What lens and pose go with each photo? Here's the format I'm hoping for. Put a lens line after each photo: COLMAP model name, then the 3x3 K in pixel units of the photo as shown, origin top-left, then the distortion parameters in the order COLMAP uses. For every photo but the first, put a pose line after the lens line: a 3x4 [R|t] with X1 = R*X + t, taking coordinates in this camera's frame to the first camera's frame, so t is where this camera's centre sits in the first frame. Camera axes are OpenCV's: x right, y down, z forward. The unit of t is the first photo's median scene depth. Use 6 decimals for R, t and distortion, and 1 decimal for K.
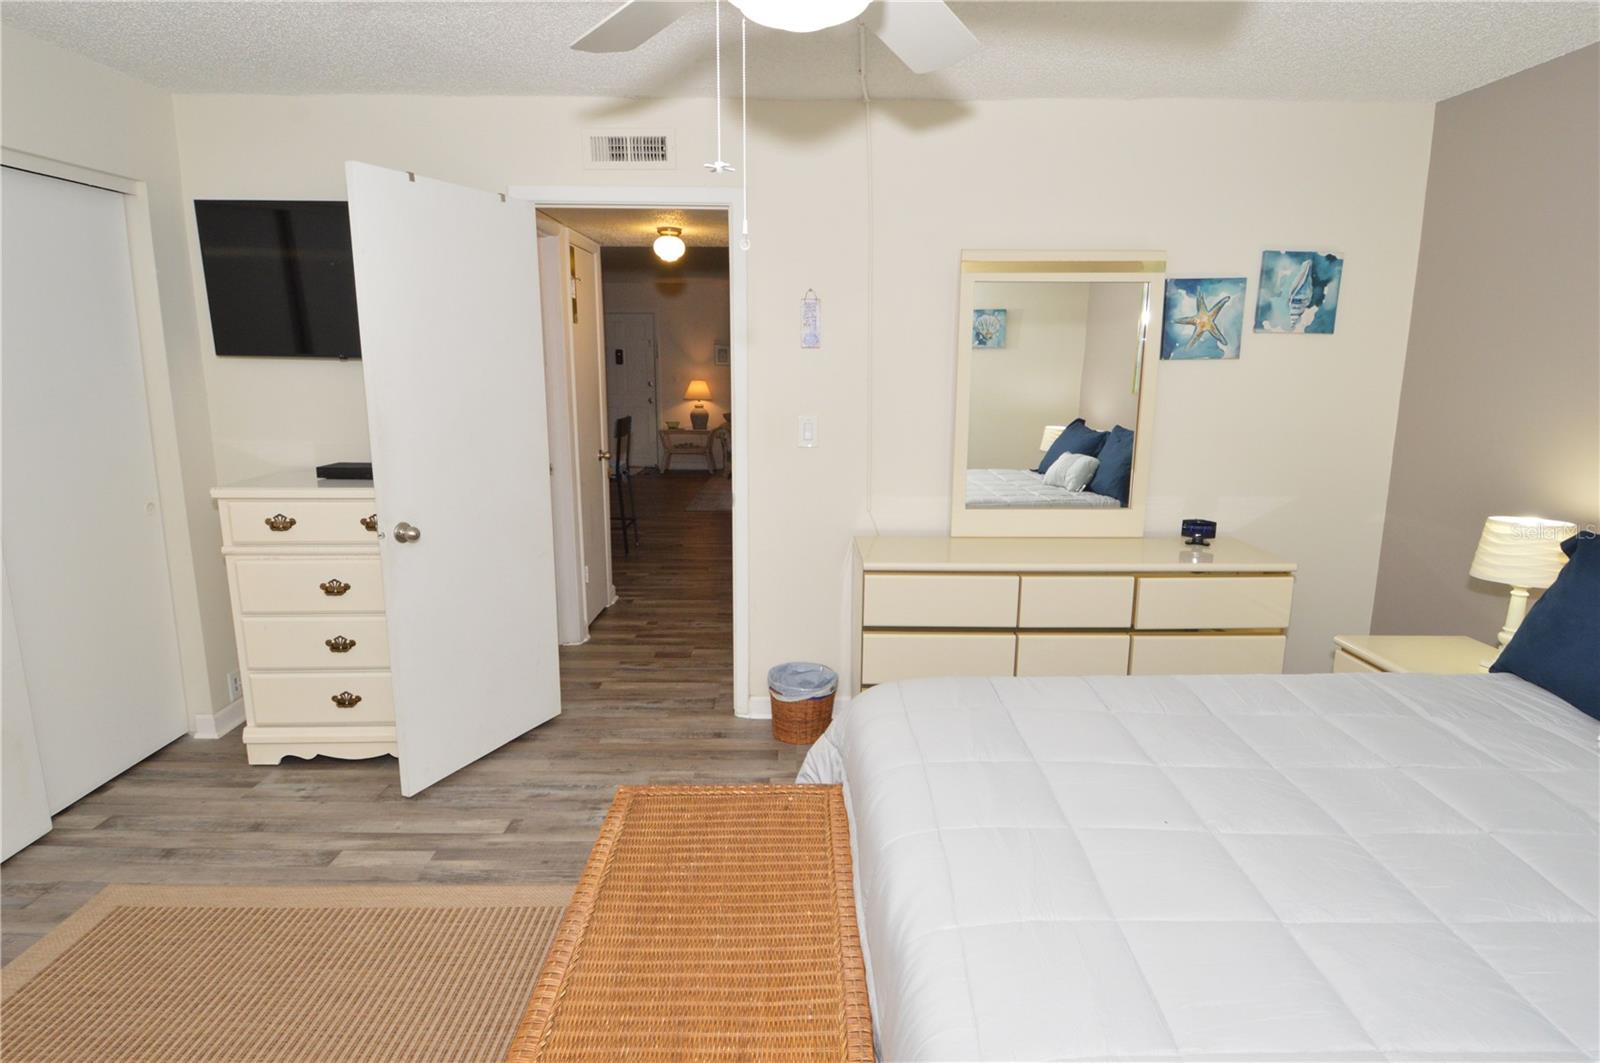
lens RADIAL K [[848.2, 0, 804.0], [0, 848.2, 524.2], [0, 0, 1]] dist [0.015474, -0.026638]
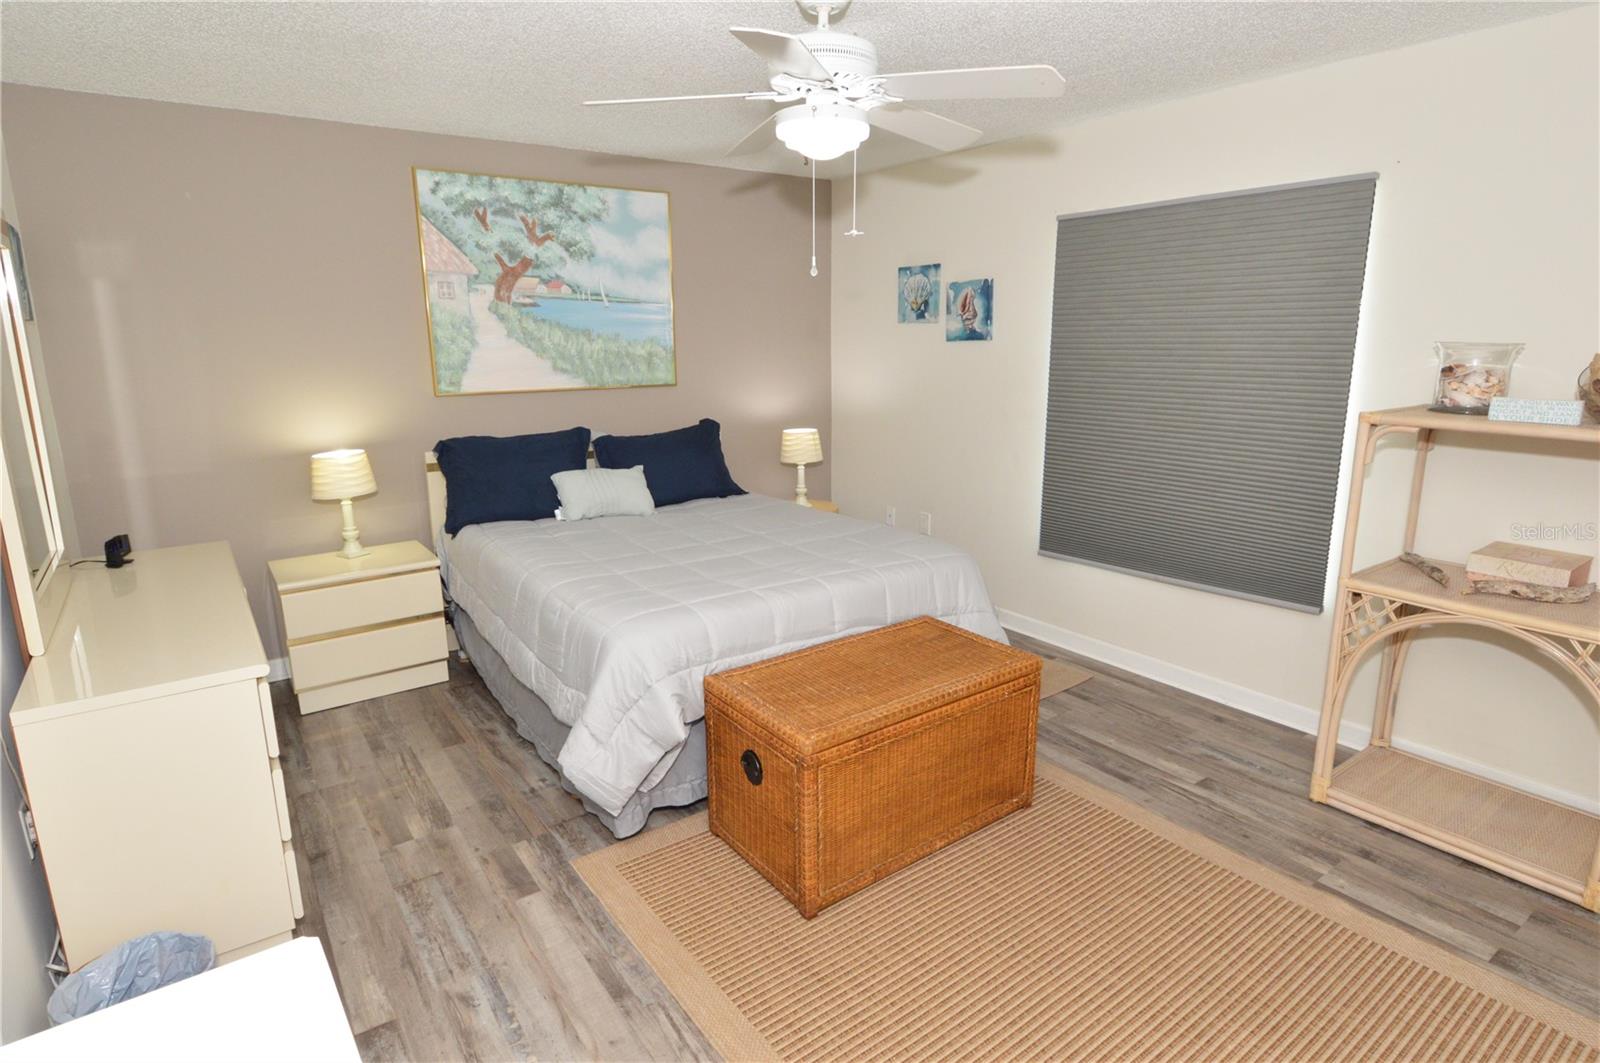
lens RADIAL K [[845.0, 0, 804.0], [0, 845.0, 524.7], [0, 0, 1]] dist [0.020266, -0.030055]
pose [[-0.584571, -0.177151, 0.791766, -0.651446], [0.160080, 0.931506, 0.326606, -0.195133], [-0.795393, 0.317670, -0.516173, 0.938566]]
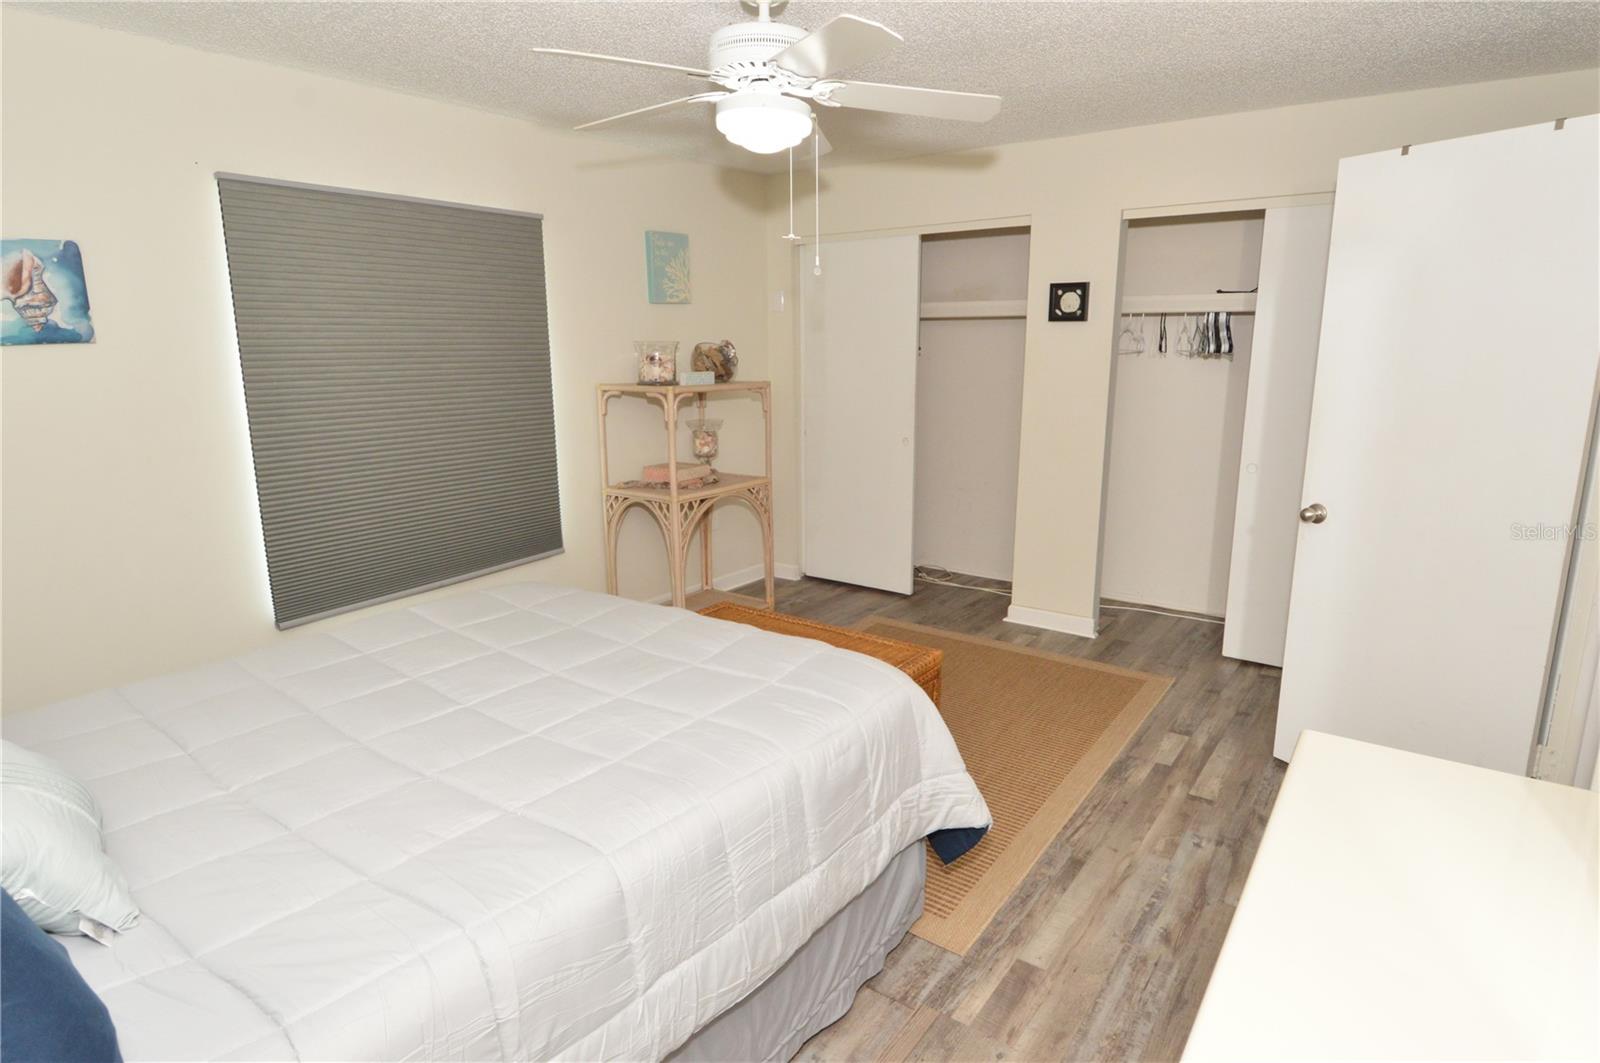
lens RADIAL K [[870.7, 0, 817.6], [0, 870.7, 528.0], [0, 0, 1]] dist [0.016351, -0.026805]
pose [[-0.584043, 0.167477, -0.794258, 0.638200], [-0.159344, 0.935791, 0.314491, -0.189312], [0.795929, 0.310236, -0.519855, 0.965968]]
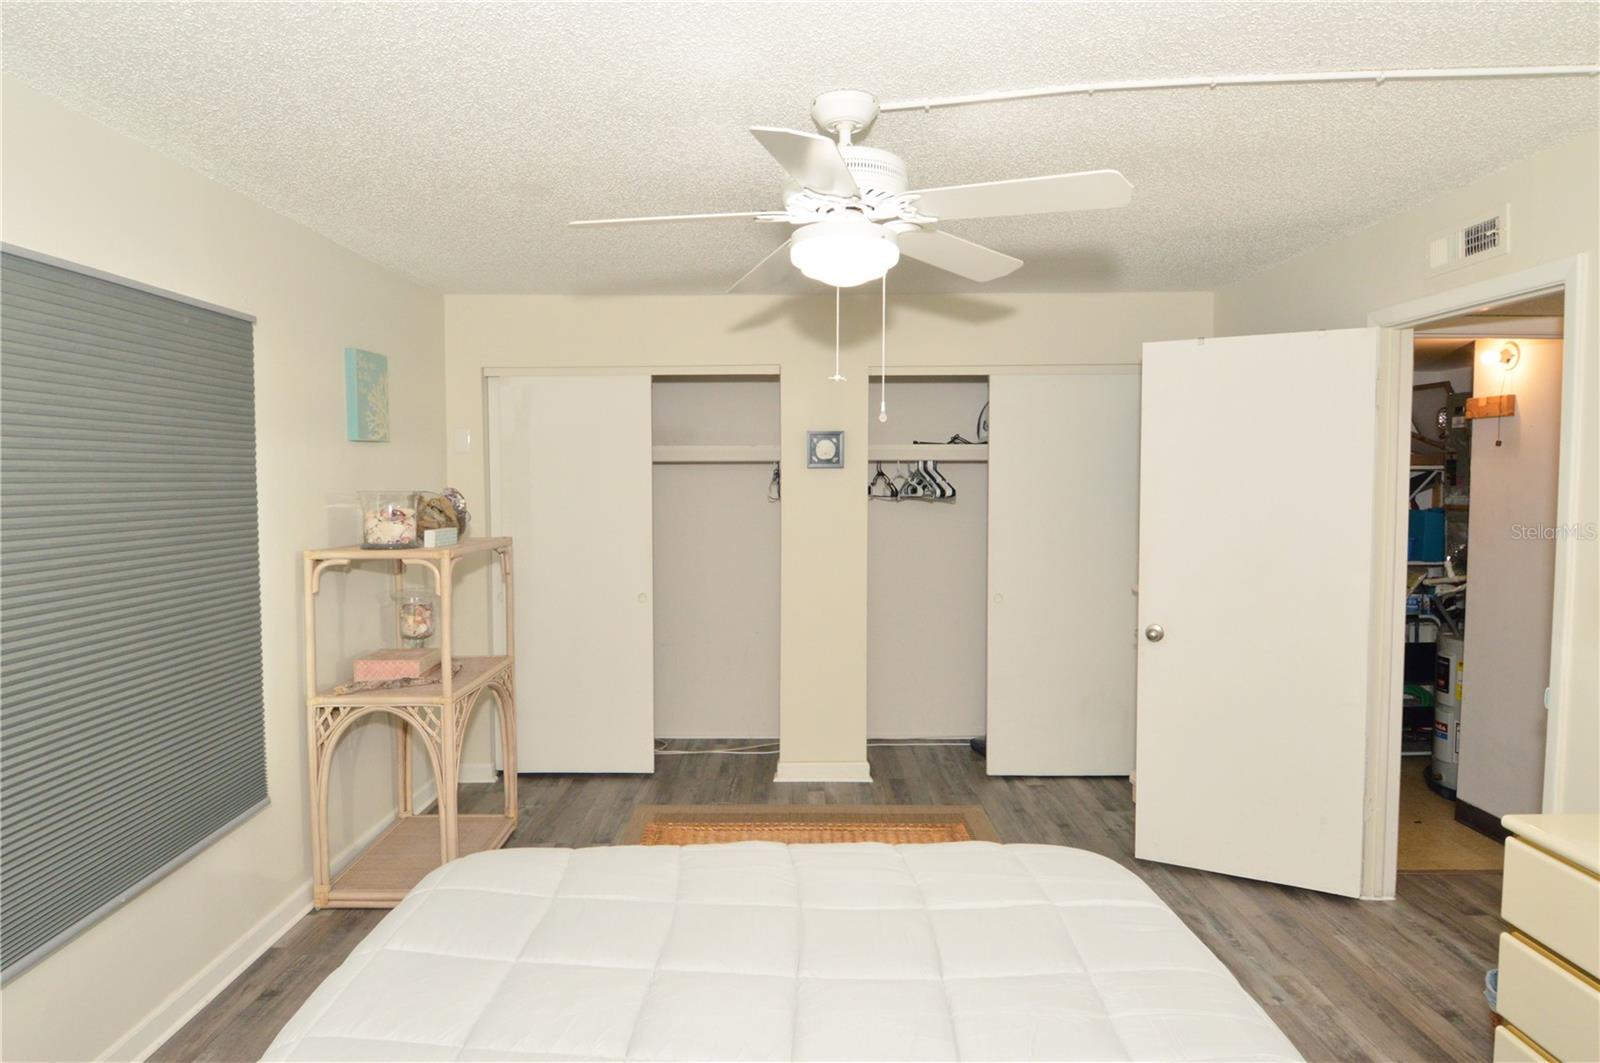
lens RADIAL K [[904.0, 0, 785.4], [0, 904.0, 523.0], [0, 0, 1]] dist [0.013050, -0.023375]
pose [[-0.015389, 0.045323, -0.998854, 0.712139], [-0.191551, 0.980336, 0.047434, -0.093524], [0.981362, 0.192062, -0.006405, 0.422378]]
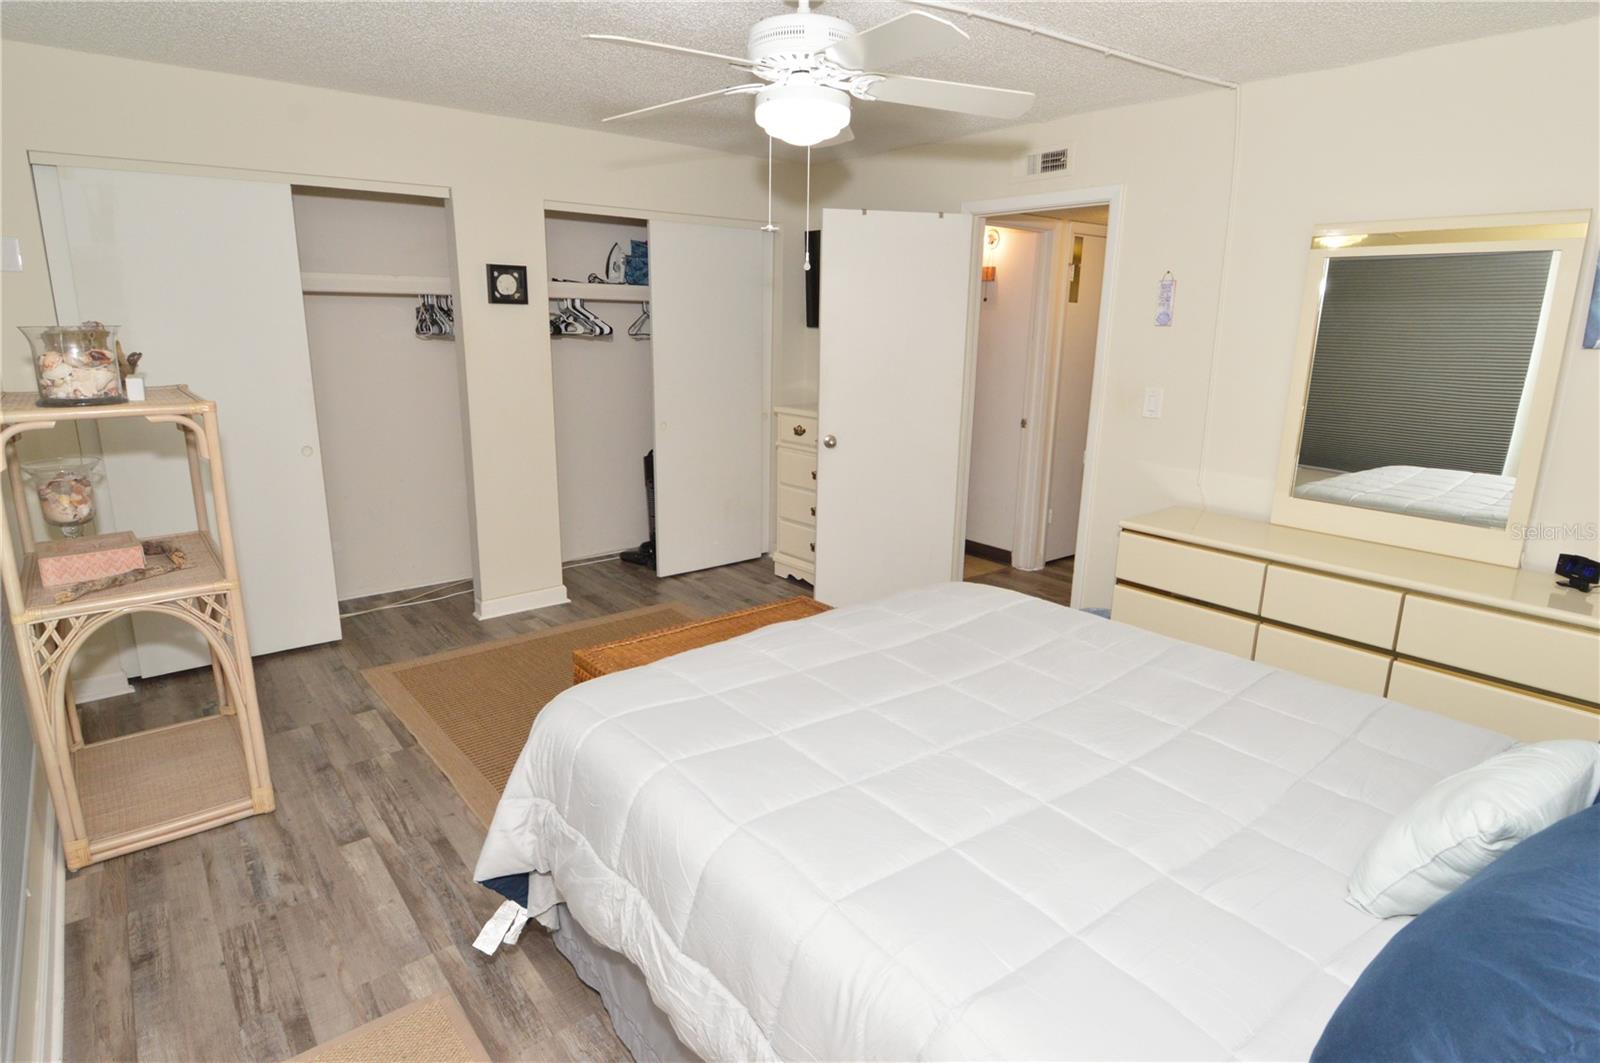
lens RADIAL K [[848.2, 0, 804.0], [0, 848.2, 524.2], [0, 0, 1]] dist [0.015474, -0.026638]
pose [[0.627566, 0.187174, -0.755730, 0.632126], [-0.162609, 0.980775, 0.107879, -0.002289], [0.761393, 0.055187, 0.645937, -0.037755]]
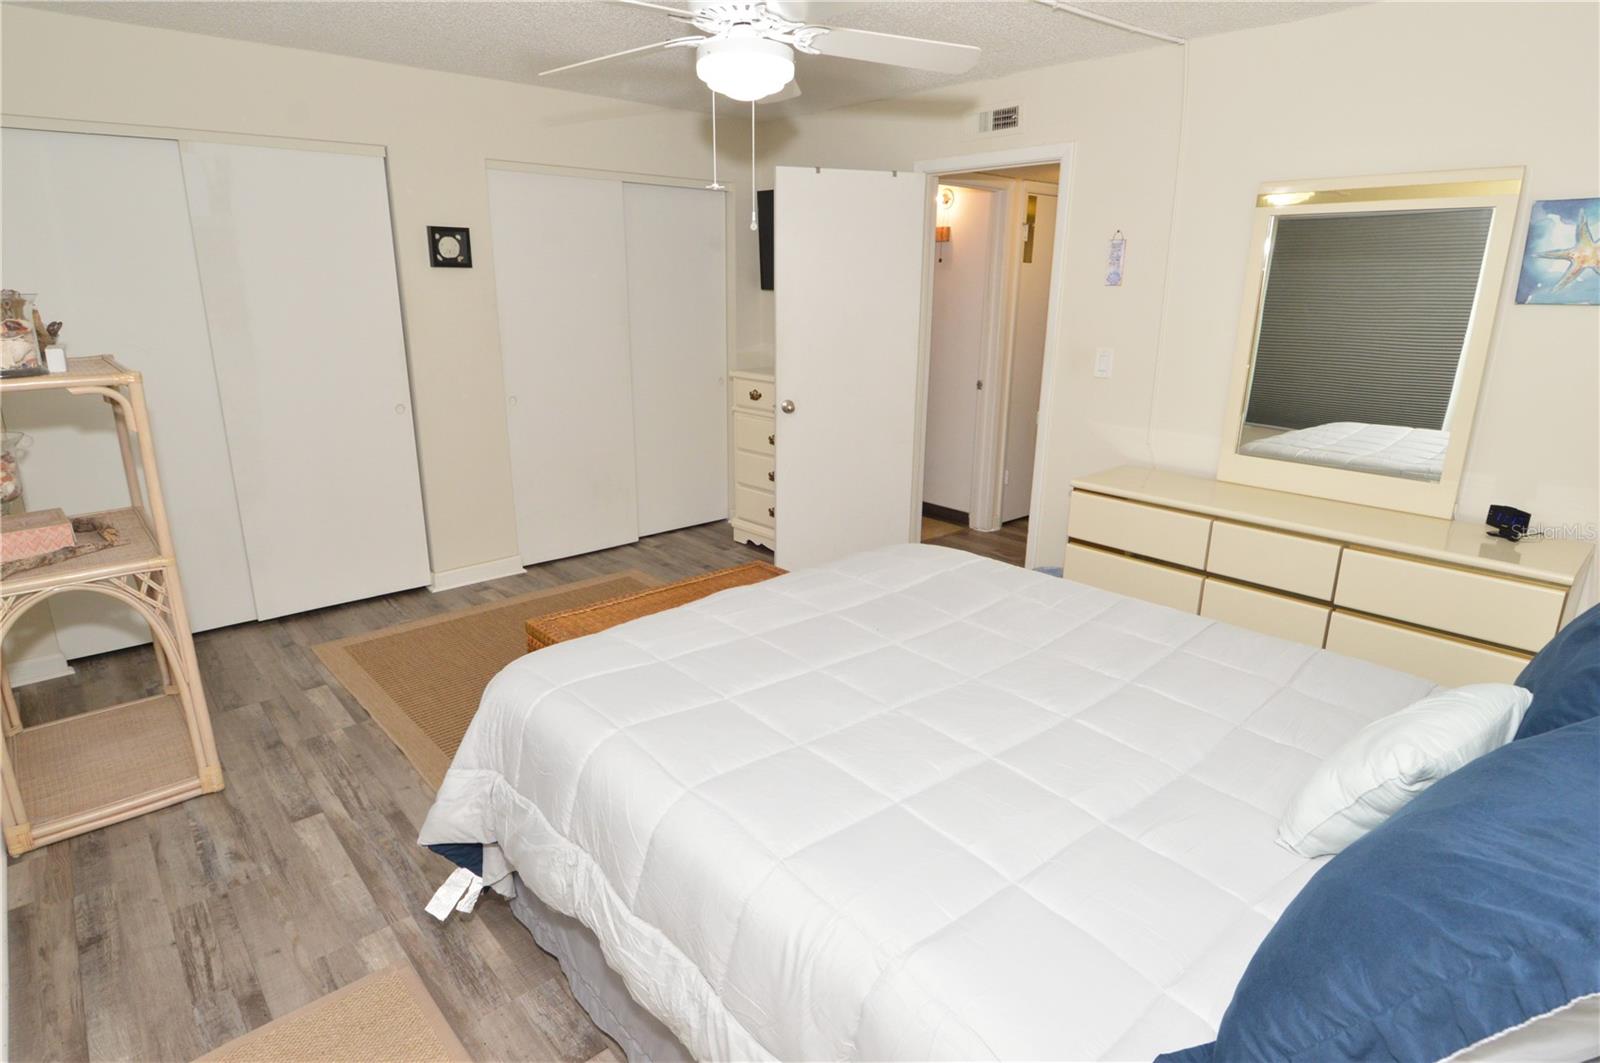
lens RADIAL K [[848.2, 0, 804.0], [0, 848.2, 524.2], [0, 0, 1]] dist [0.015474, -0.026638]
pose [[0.662730, 0.205460, -0.720121, 0.637862], [-0.150205, 0.978554, 0.140960, -0.002498], [0.733639, 0.014747, 0.679379, -0.028701]]
